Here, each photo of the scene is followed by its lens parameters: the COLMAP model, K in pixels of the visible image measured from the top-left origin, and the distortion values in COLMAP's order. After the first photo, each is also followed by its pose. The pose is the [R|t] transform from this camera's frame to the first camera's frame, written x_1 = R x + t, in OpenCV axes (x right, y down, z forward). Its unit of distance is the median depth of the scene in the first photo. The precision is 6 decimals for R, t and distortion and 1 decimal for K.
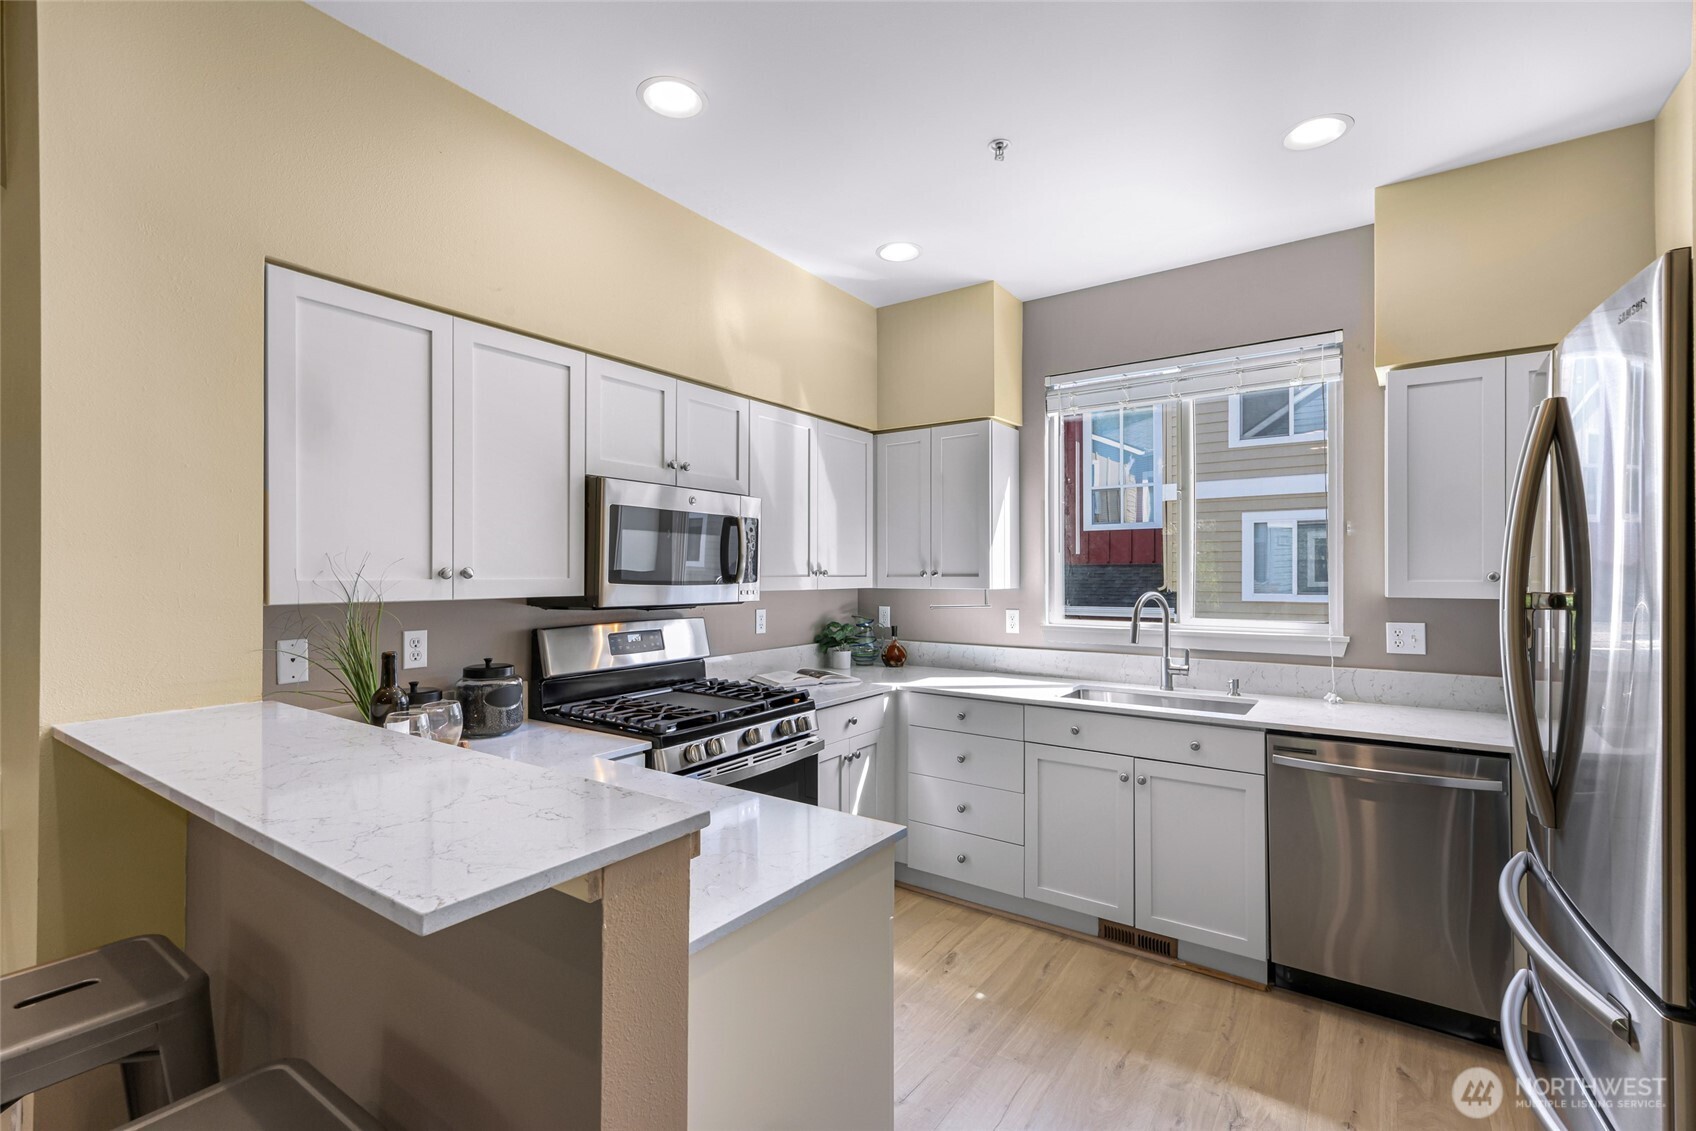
lens RADIAL K [[761.8, 0, 853.9], [0, 761.8, 569.8], [0, 0, 1]] dist [0.010762, -0.000955]
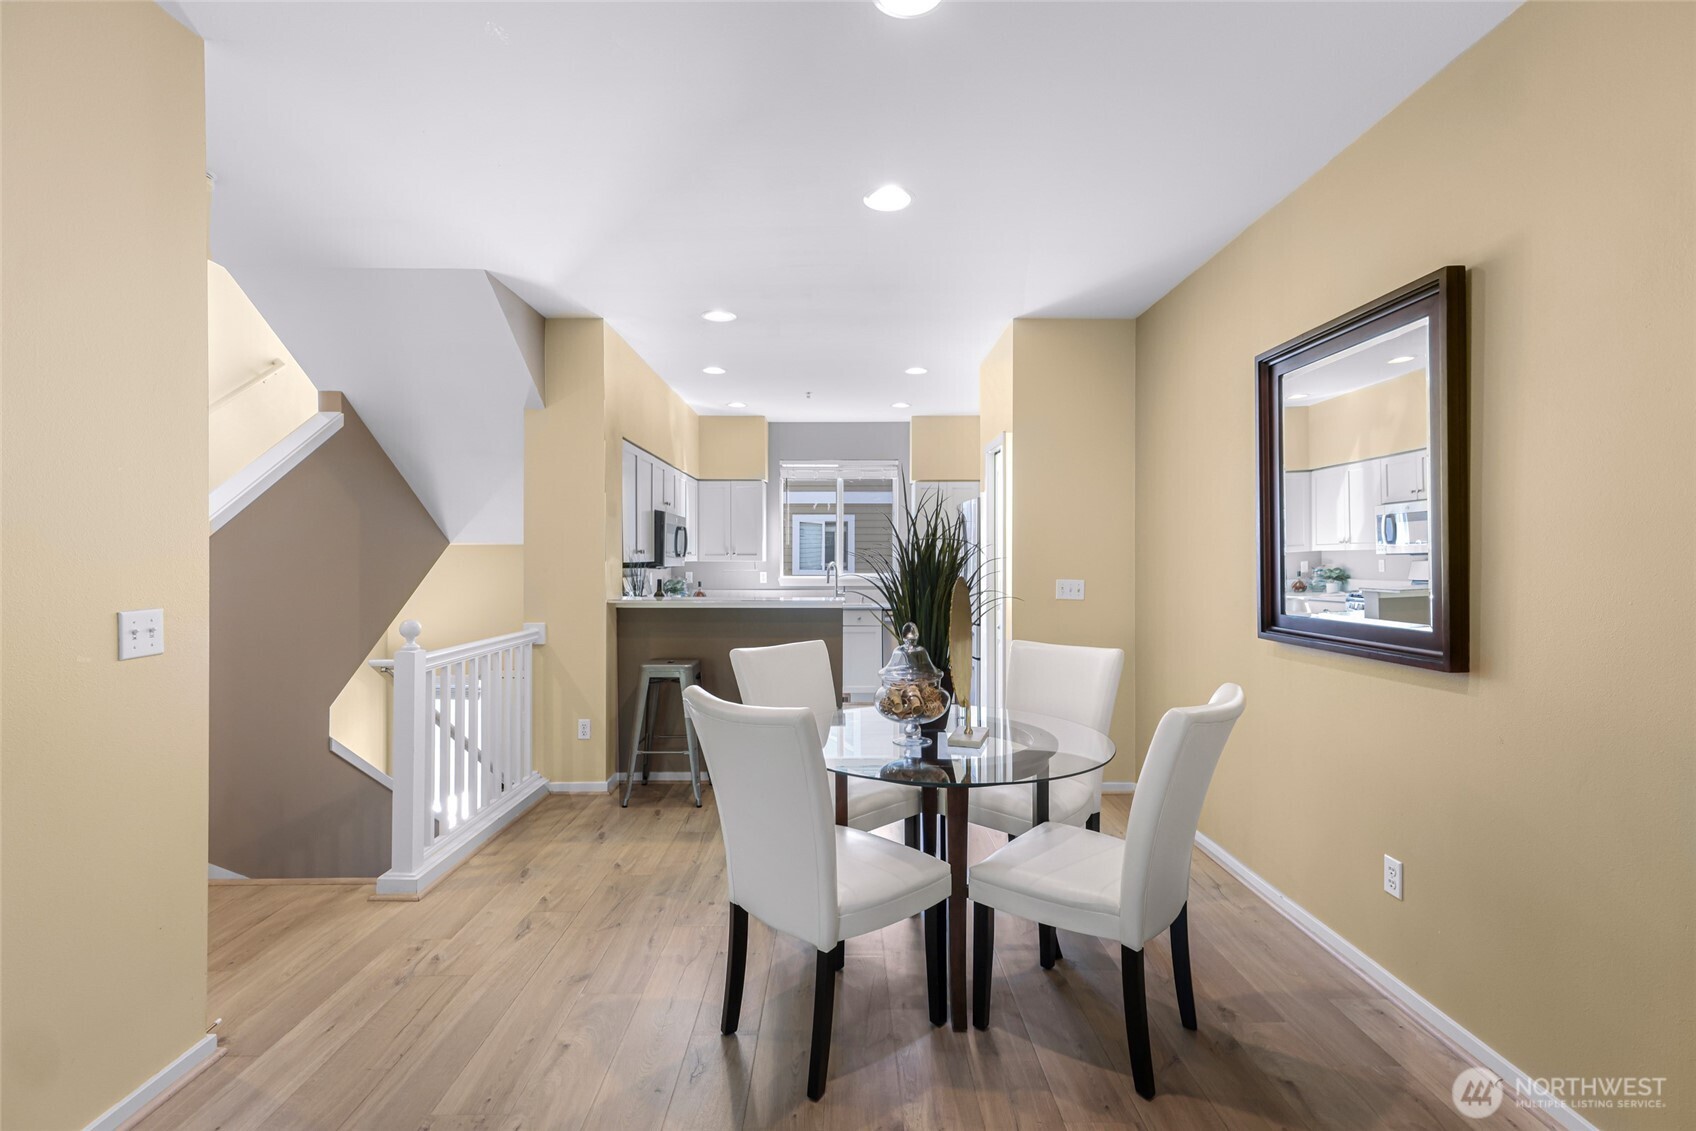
lens RADIAL K [[761.8, 0, 846.6], [0, 761.8, 568.9], [0, 0, 1]] dist [0.010762, -0.000955]
pose [[0.814629, -0.008106, 0.579926, -0.888427], [-0.002942, 0.999832, 0.018109, 0.008961], [-0.579975, -0.016458, 0.814468, -0.890125]]
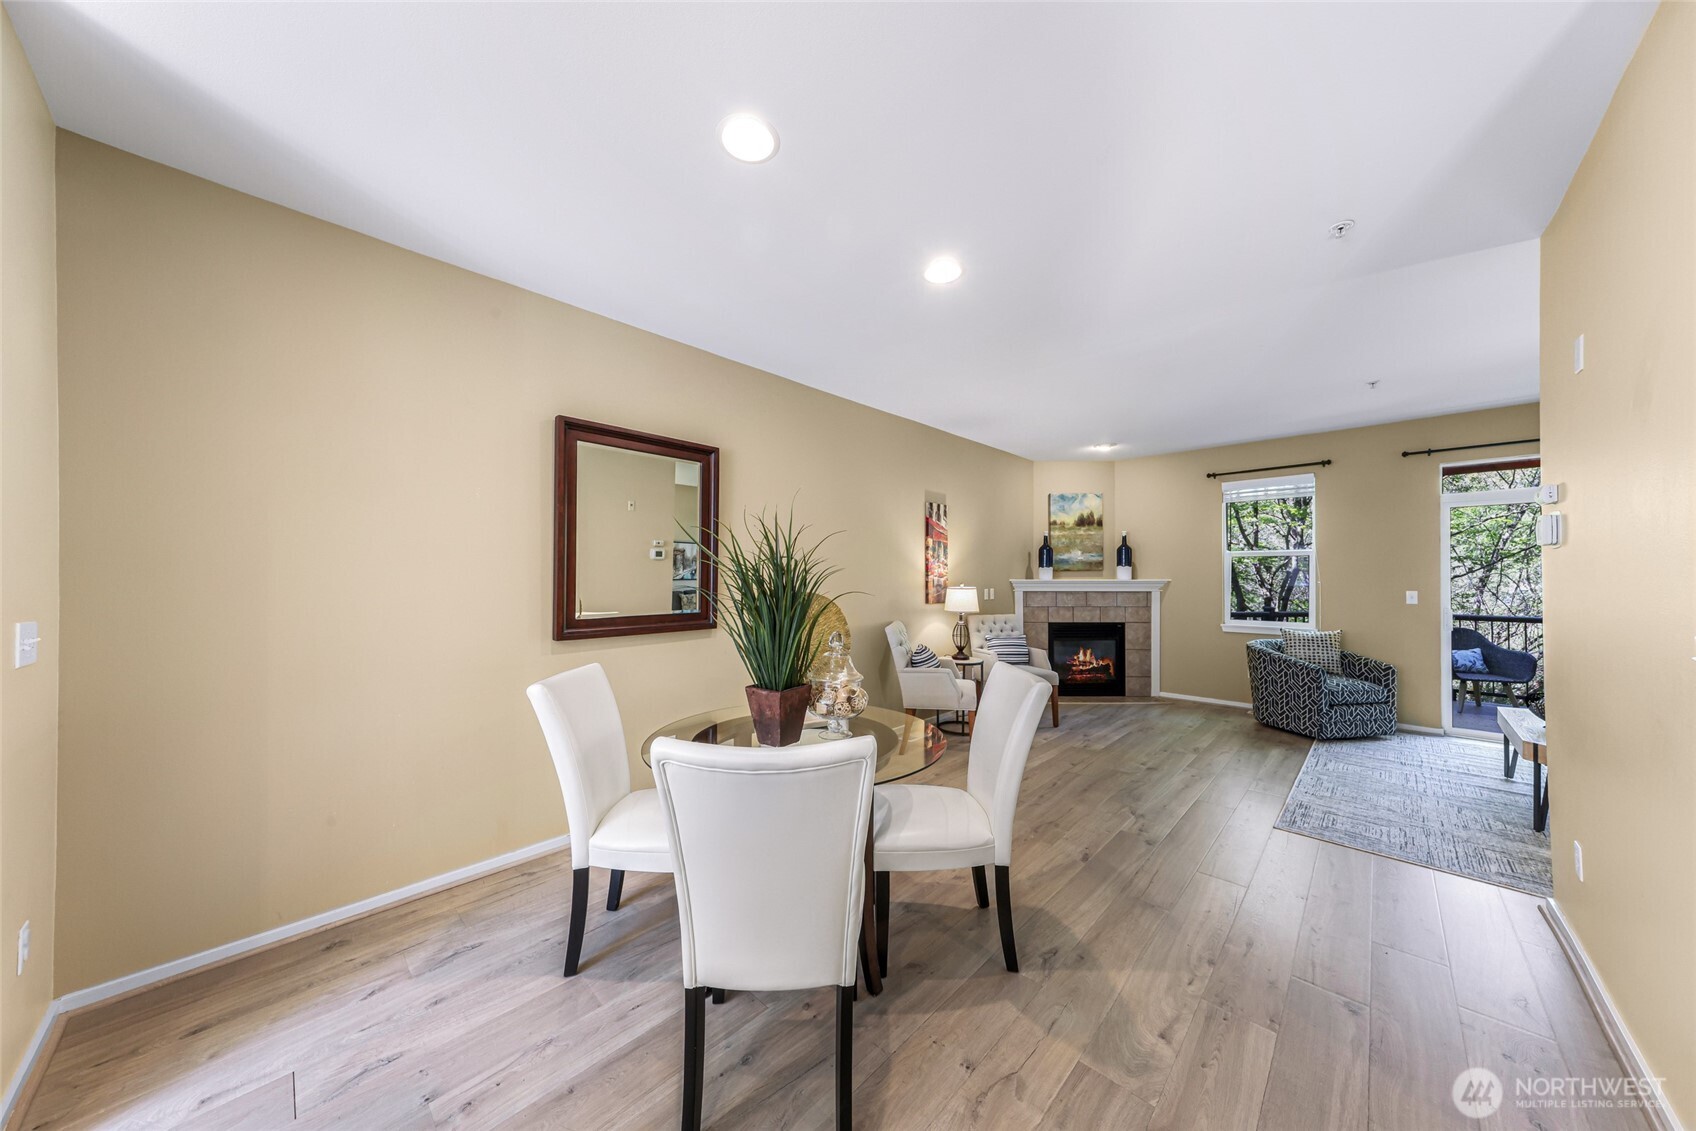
lens RADIAL K [[552.2, 0, 843.0], [0, 552.2, 572.1], [0, 0, 1]] dist [0.014073, -0.000241]
pose [[-0.987342, -0.001019, 0.158604, -0.506436], [-0.004097, 0.999810, -0.019082, 0.019082], [-0.158554, -0.019491, -0.987158, 0.314530]]
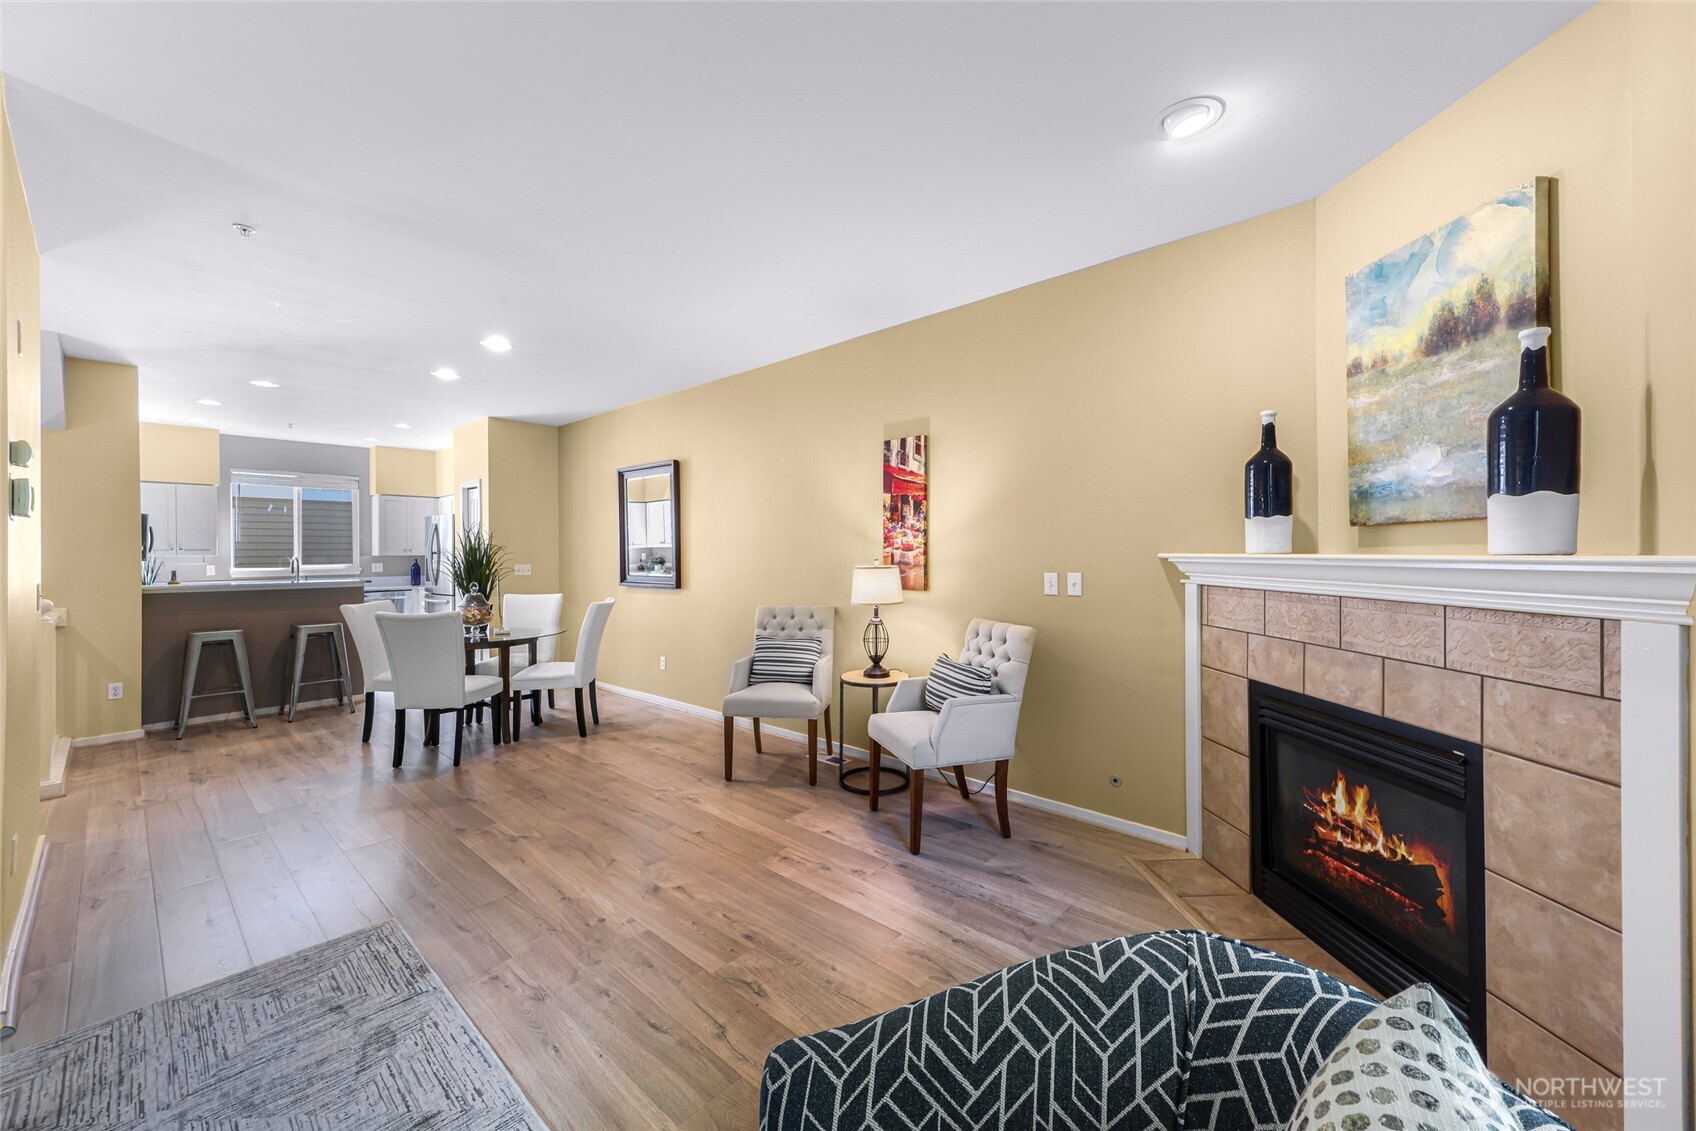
lens RADIAL K [[653.8, 0, 850.9], [0, 653.8, 552.9], [0, 0, 1]] dist [0.014950, 0.000156]
pose [[0.120857, -0.005815, 0.992653, -1.742958], [-0.000967, 0.999982, 0.005976, 0.000551], [-0.992669, -0.001682, 0.120850, -1.319031]]
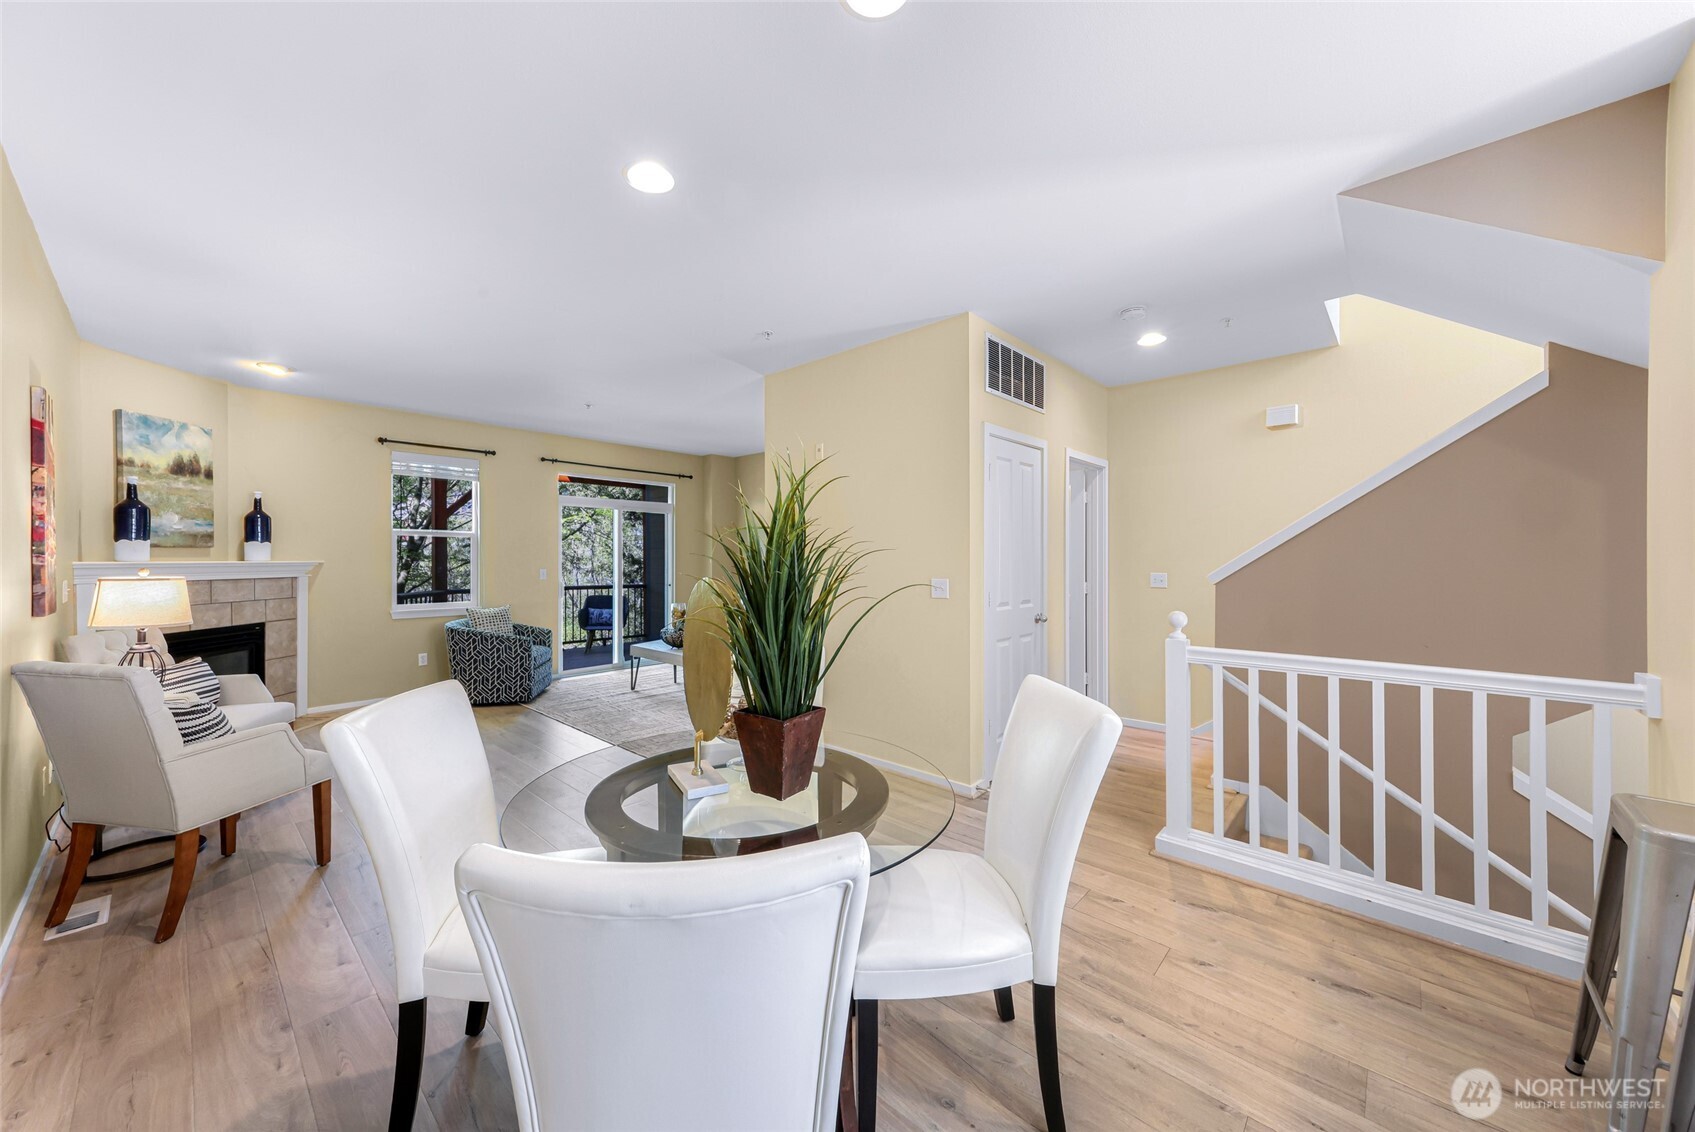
lens RADIAL K [[605.8, 0, 826.2], [0, 605.8, 560.4], [0, 0, 1]] dist [0.020612, -0.000361]
pose [[-0.147260, 0.000132, -0.989098, 0.119104], [0.008879, 0.999960, -0.001188, 0.016750], [0.989058, -0.008957, -0.147256, -0.167022]]
